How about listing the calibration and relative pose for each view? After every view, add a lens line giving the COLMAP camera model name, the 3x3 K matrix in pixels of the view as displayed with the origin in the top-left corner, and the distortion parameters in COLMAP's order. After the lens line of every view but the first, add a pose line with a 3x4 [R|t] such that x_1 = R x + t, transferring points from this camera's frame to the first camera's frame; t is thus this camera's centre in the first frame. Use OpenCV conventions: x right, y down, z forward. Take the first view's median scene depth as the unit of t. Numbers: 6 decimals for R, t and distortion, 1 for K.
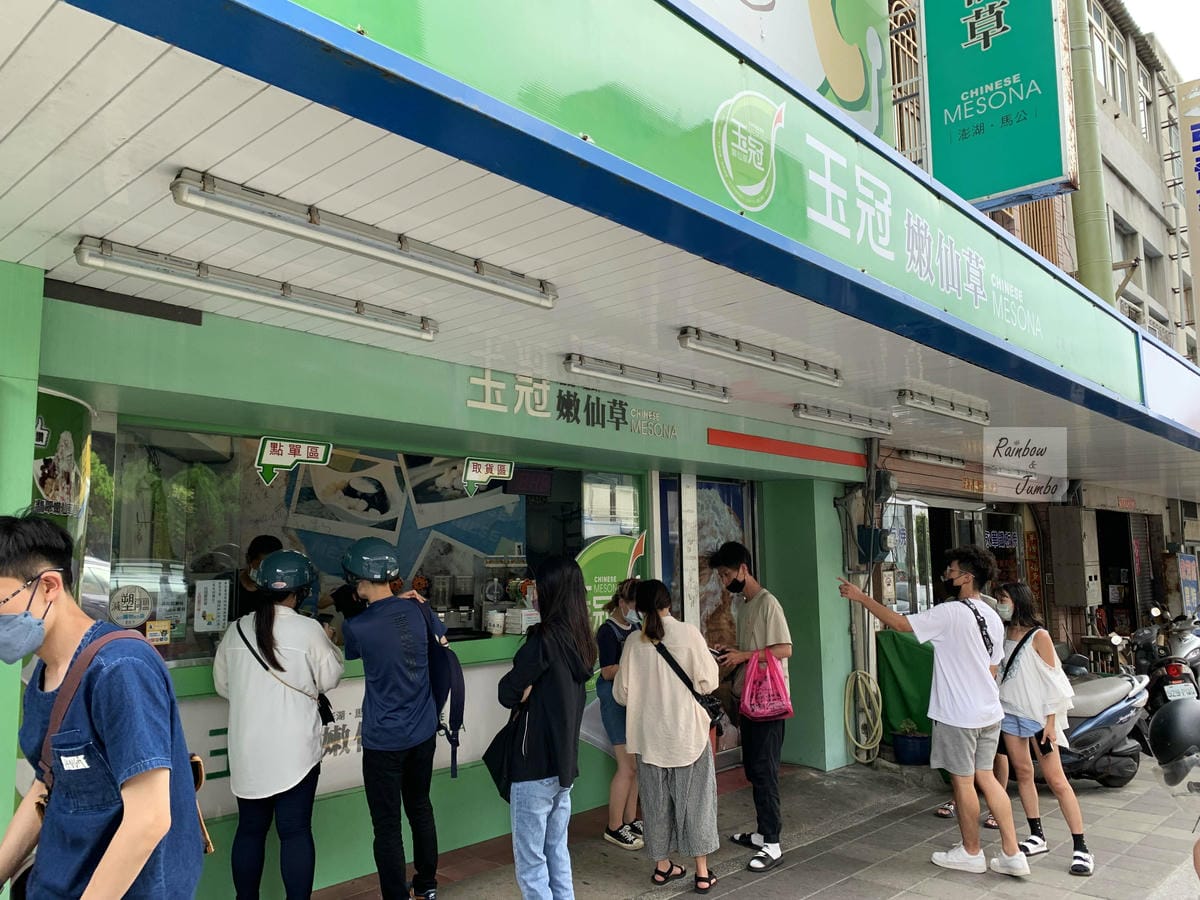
lens RADIAL K [[873.4, 0, 600.0], [0, 873.4, 450.0], [0, 0, 1]] dist [-0.007074, -0.002889]
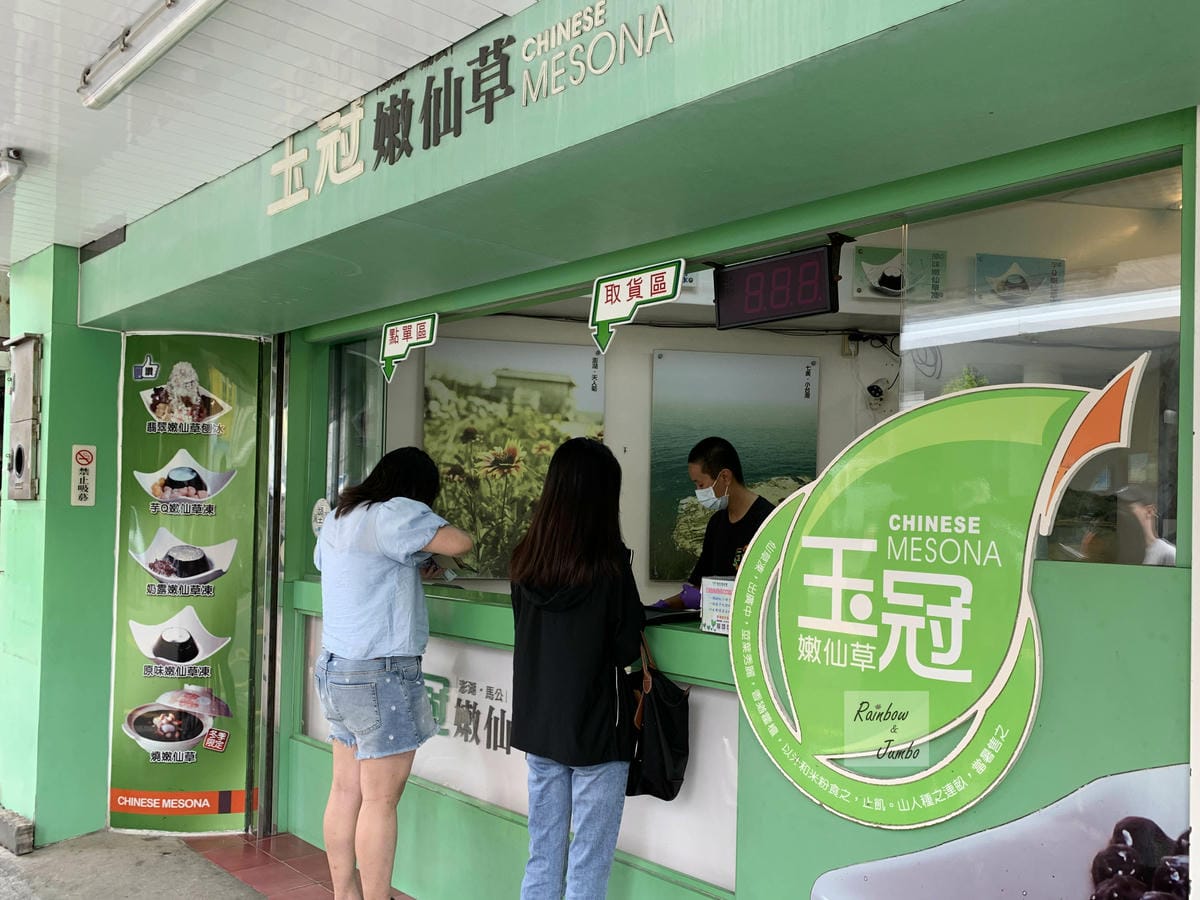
lens RADIAL K [[873.4, 0, 600.0], [0, 873.4, 450.0], [0, 0, 1]] dist [-0.007074, -0.002889]
pose [[0.040515, -0.040866, -0.998343, 0.413405], [0.114850, 0.992731, -0.035976, 0.144460], [0.992556, -0.113202, 0.044914, 1.060215]]
